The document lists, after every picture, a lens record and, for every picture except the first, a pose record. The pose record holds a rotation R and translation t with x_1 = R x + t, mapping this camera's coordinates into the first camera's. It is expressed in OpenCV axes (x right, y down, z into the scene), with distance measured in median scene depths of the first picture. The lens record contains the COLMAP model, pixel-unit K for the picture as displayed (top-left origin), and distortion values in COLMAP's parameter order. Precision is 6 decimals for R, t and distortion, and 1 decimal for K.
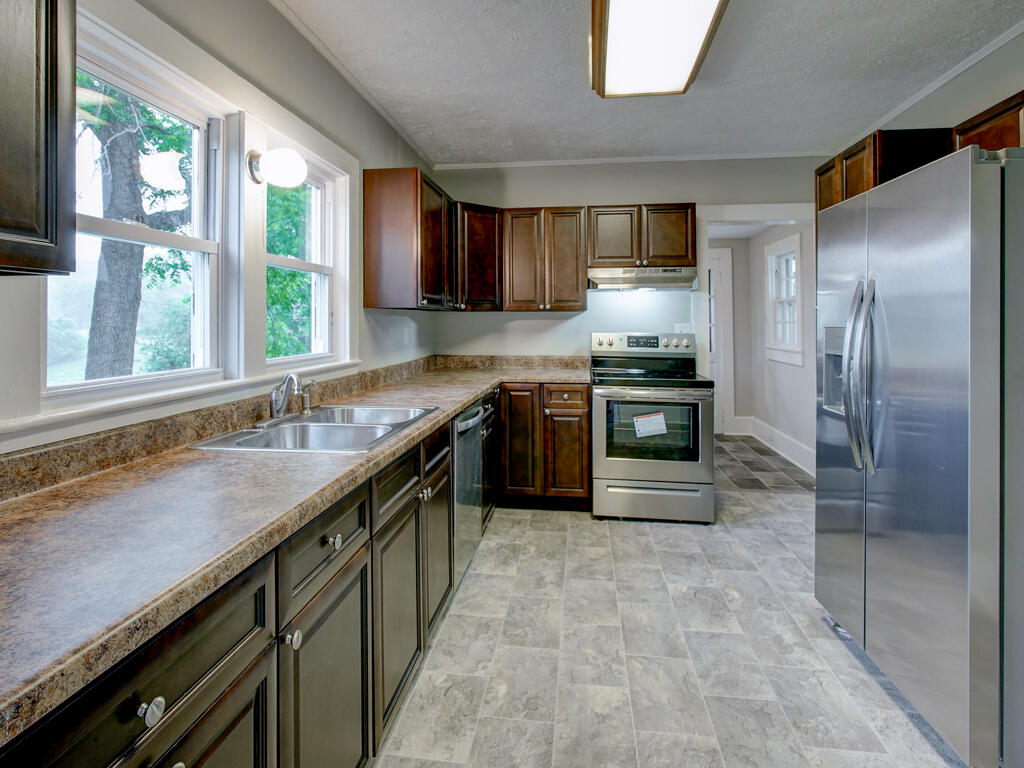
lens RADIAL K [[542.2, 0, 509.7], [0, 542.2, 379.5], [0, 0, 1]] dist [-0.005567, 0.003112]
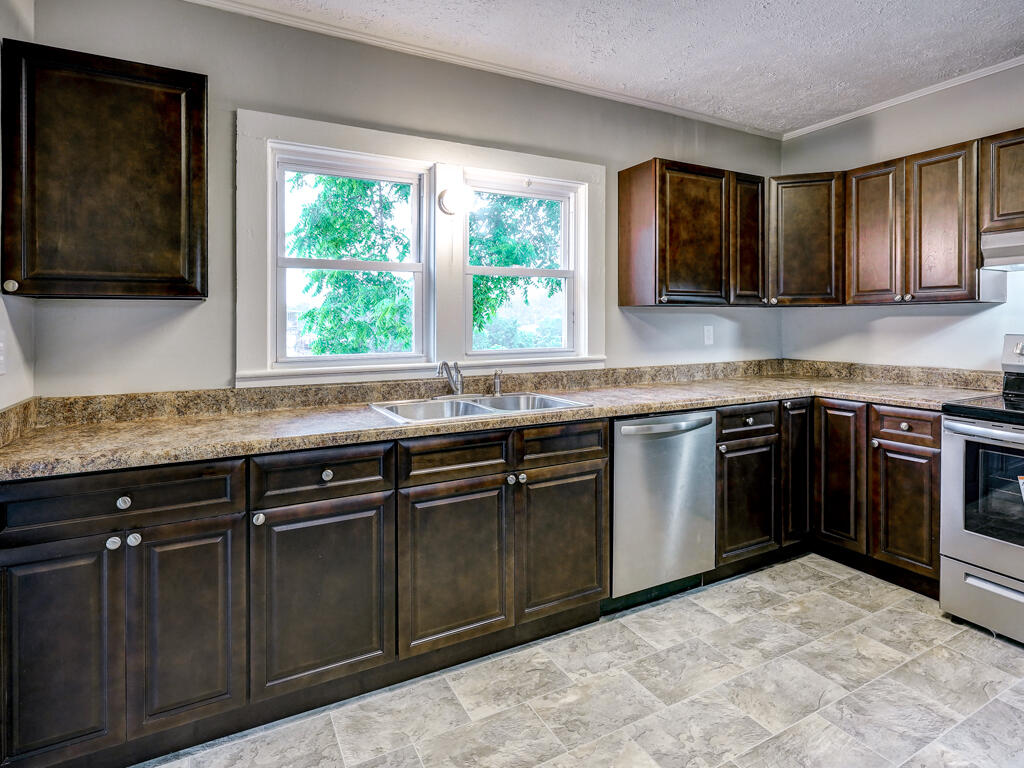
lens RADIAL K [[542.2, 0, 512.7], [0, 542.2, 390.0], [0, 0, 1]] dist [-0.005567, 0.003112]
pose [[0.588083, 0.098248, -0.802811, 0.359459], [-0.081731, 0.994733, 0.061865, -0.016649], [0.804660, 0.029233, 0.593016, 0.178777]]
